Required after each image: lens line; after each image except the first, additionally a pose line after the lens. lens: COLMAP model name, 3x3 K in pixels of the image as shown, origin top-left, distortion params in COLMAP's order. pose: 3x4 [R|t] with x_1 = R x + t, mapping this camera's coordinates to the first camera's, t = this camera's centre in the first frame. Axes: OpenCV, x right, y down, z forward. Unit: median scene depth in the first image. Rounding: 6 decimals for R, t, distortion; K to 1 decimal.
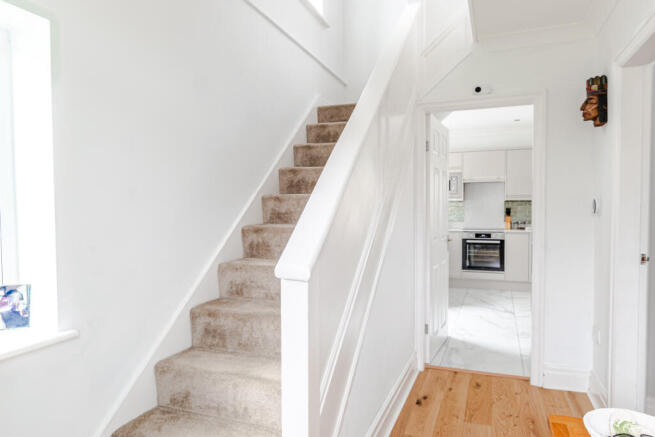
lens RADIAL K [[431.5, 0, 326.5], [0, 431.5, 218.9], [0, 0, 1]] dist [-0.020791, 0.002087]
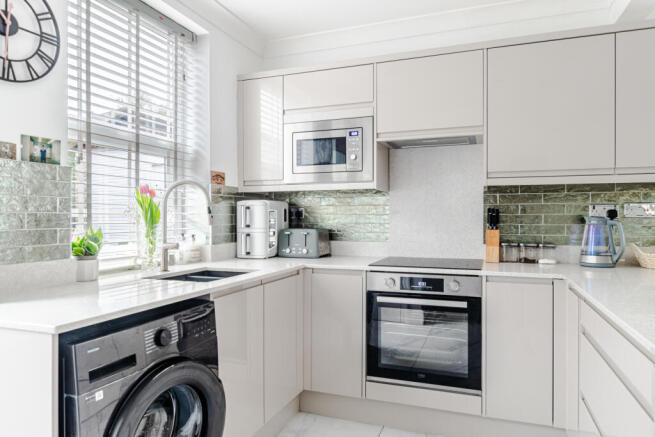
lens RADIAL K [[431.5, 0, 327.3], [0, 431.5, 217.6], [0, 0, 1]] dist [-0.020791, 0.002087]
pose [[0.999804, 0.005405, 0.019034, 0.273295], [-0.005063, 0.999826, -0.017949, -0.008287], [-0.019128, 0.017849, 0.999658, 0.633525]]
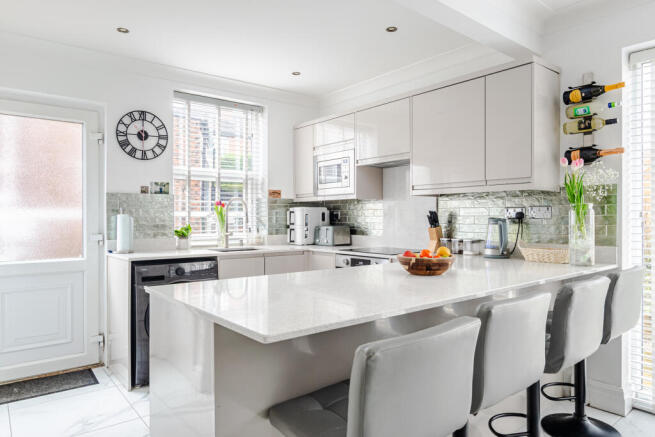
lens RADIAL K [[431.5, 0, 330.1], [0, 431.5, 218.8], [0, 0, 1]] dist [-0.020791, 0.002087]
pose [[0.868874, 0.006290, -0.494993, 0.578853], [-0.013702, 0.999842, -0.011346, -0.008201], [0.494843, 0.016641, 0.868823, 0.511372]]
